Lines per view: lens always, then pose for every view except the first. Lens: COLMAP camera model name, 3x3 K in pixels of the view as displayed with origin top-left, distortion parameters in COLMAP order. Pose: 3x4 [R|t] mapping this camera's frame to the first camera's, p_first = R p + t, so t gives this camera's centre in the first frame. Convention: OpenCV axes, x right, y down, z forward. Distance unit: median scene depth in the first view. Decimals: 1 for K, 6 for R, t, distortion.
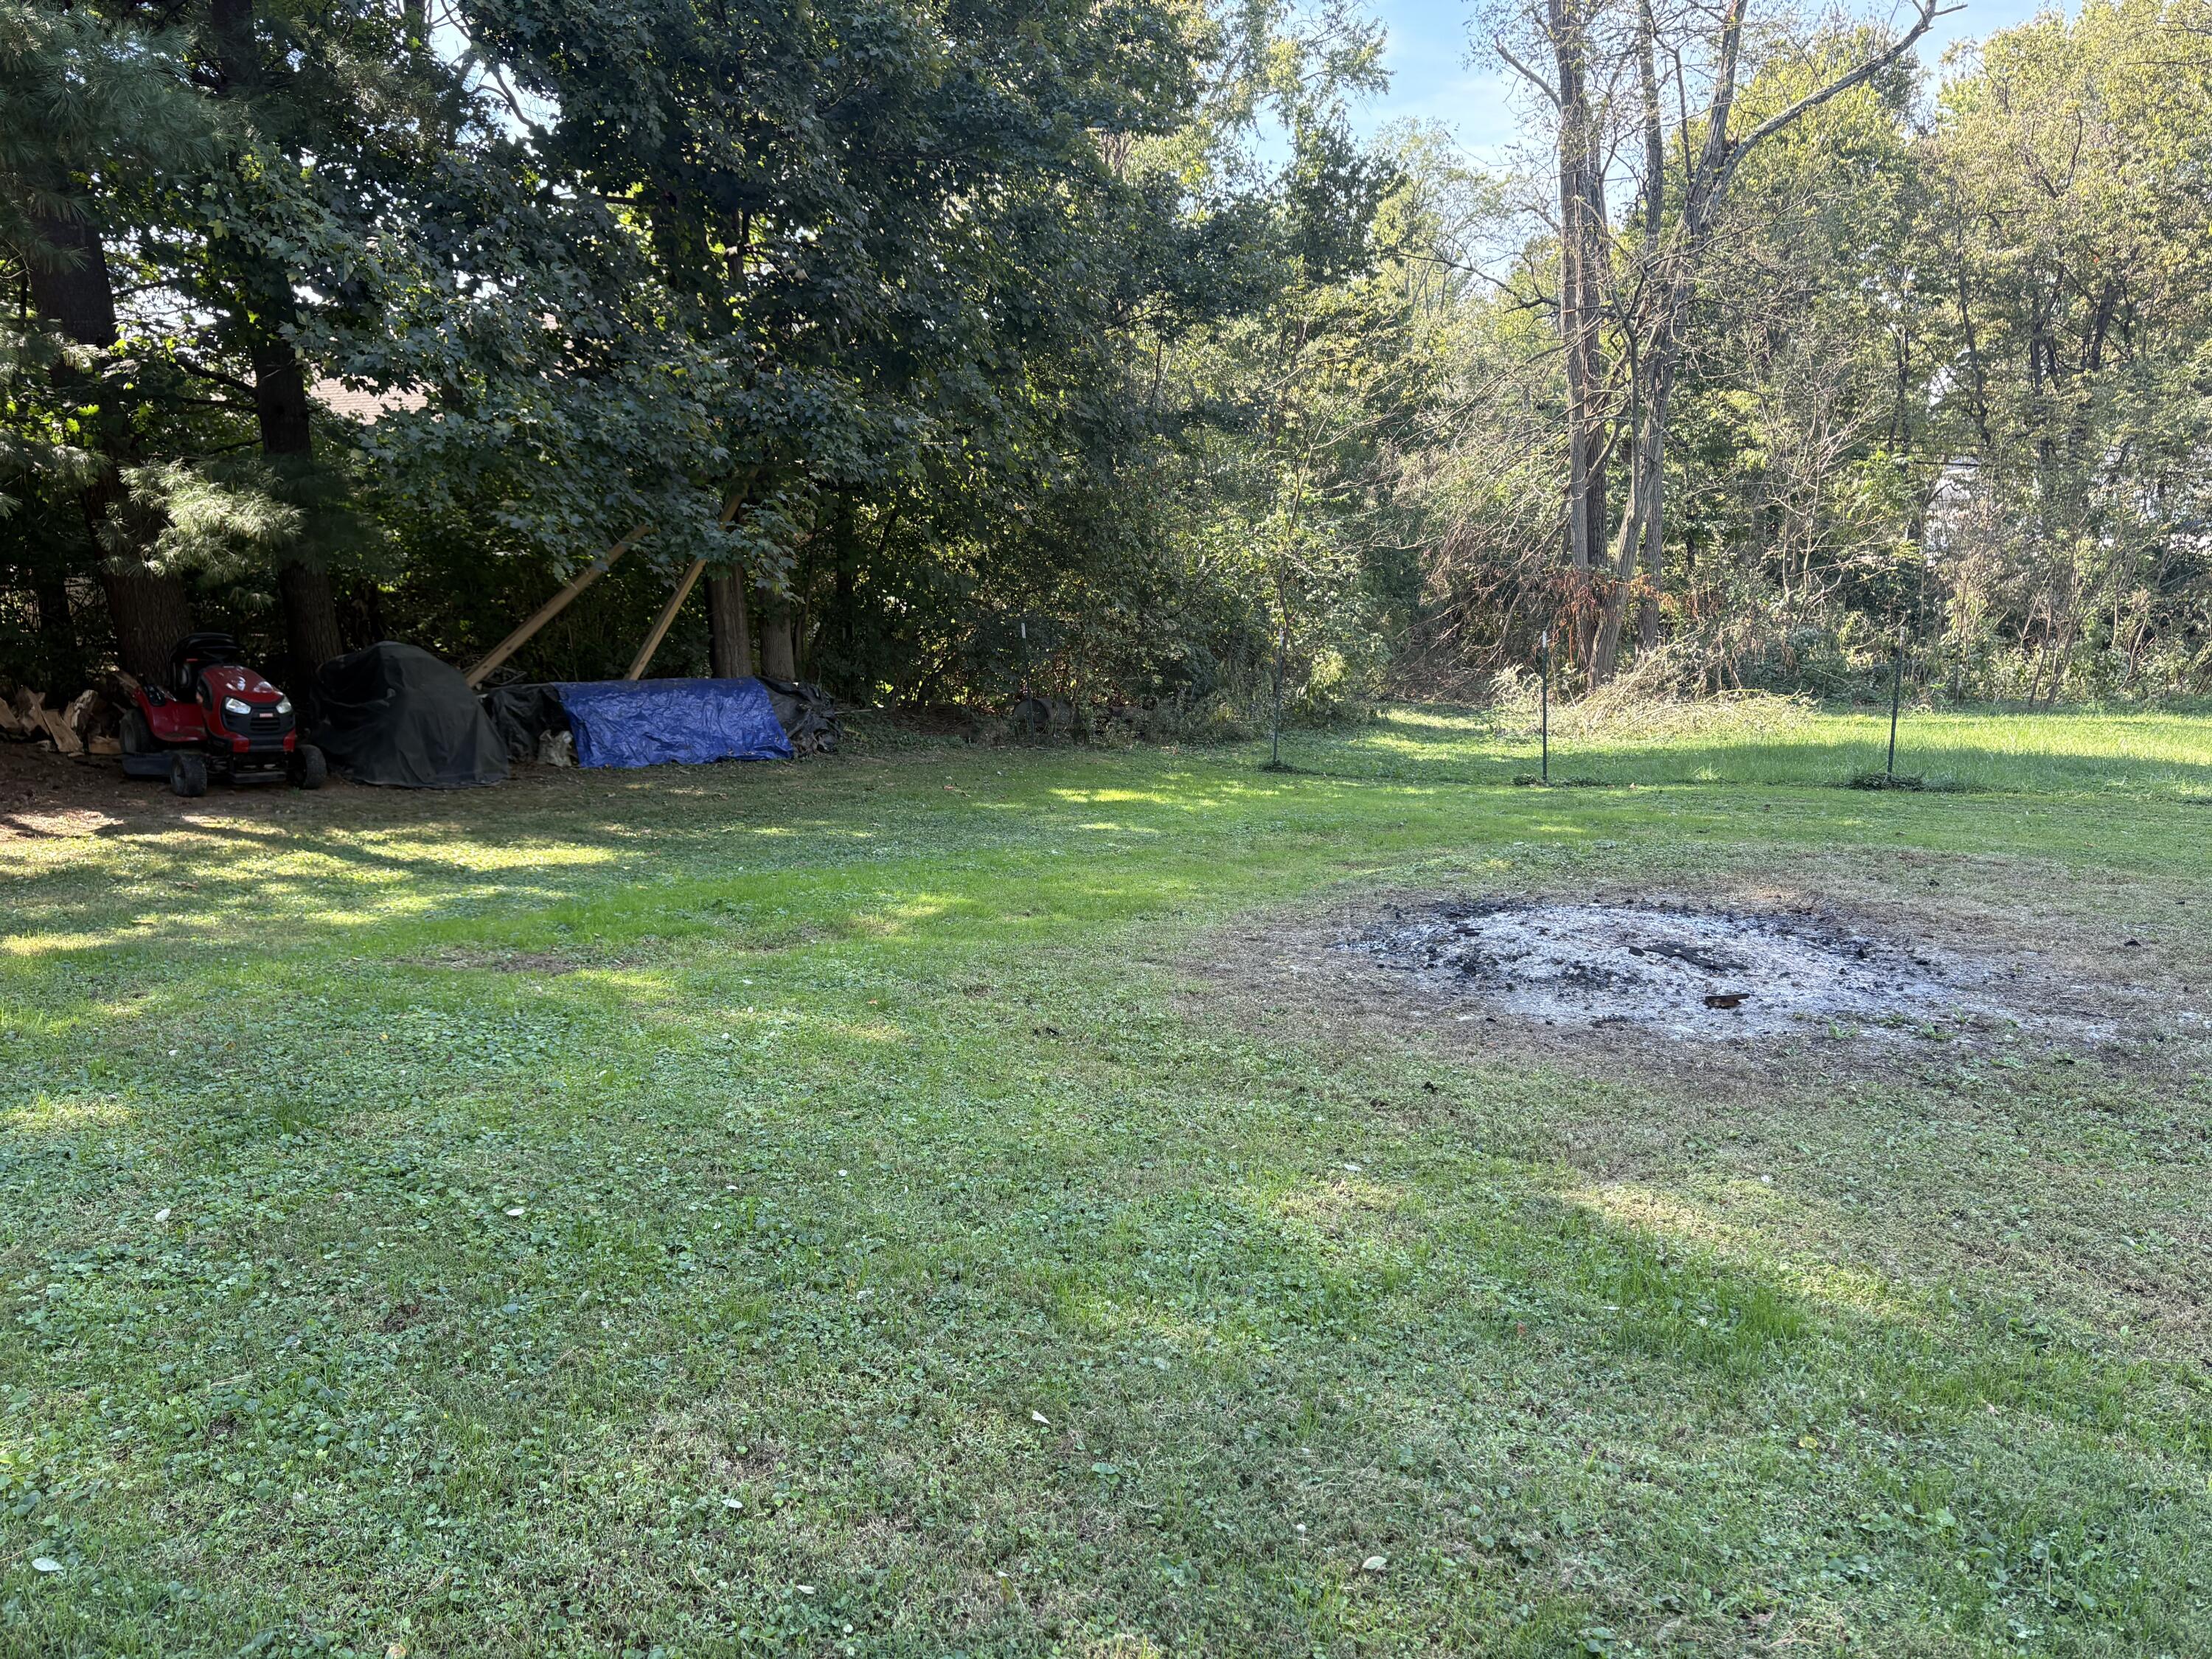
lens RADIAL K [[1618.7, 0, 1110.8], [0, 1618.7, 818.8], [0, 0, 1]] dist [0.070969, -0.107317]
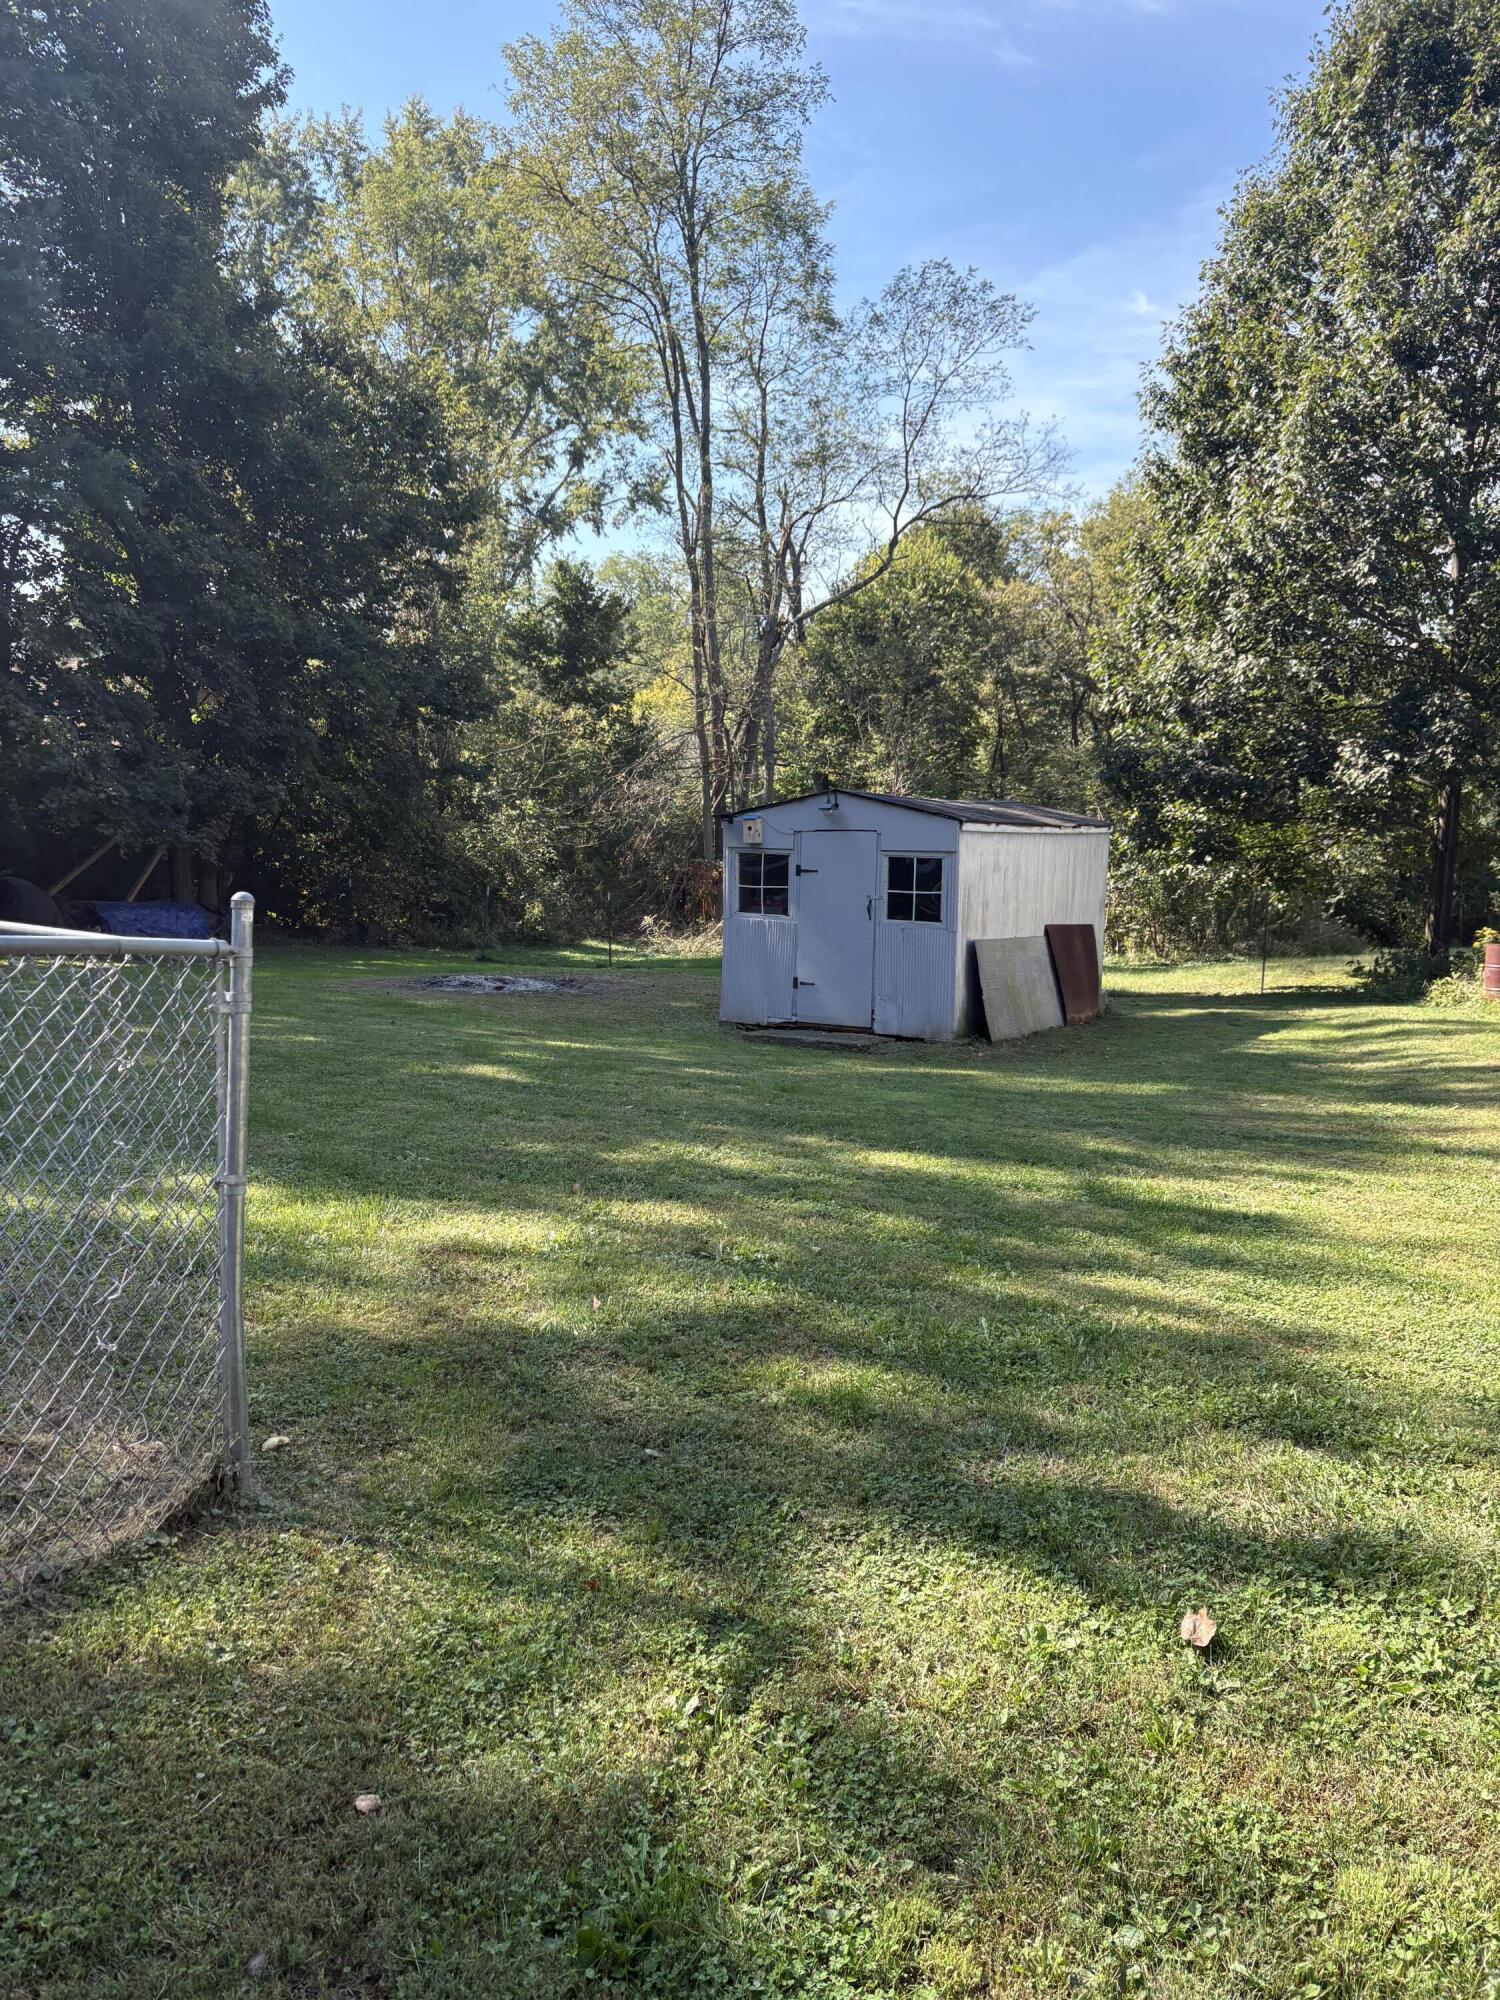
lens RADIAL K [[1463.5, 0, 701.1], [0, 1463.5, 1001.4], [0, 0, 1]] dist [0.070969, -0.107317]
pose [[0.991630, 0.024768, 0.126716, 0.112257], [-0.019555, 0.998917, -0.042222, 0.066389], [-0.127625, 0.039391, 0.991040, -0.577130]]
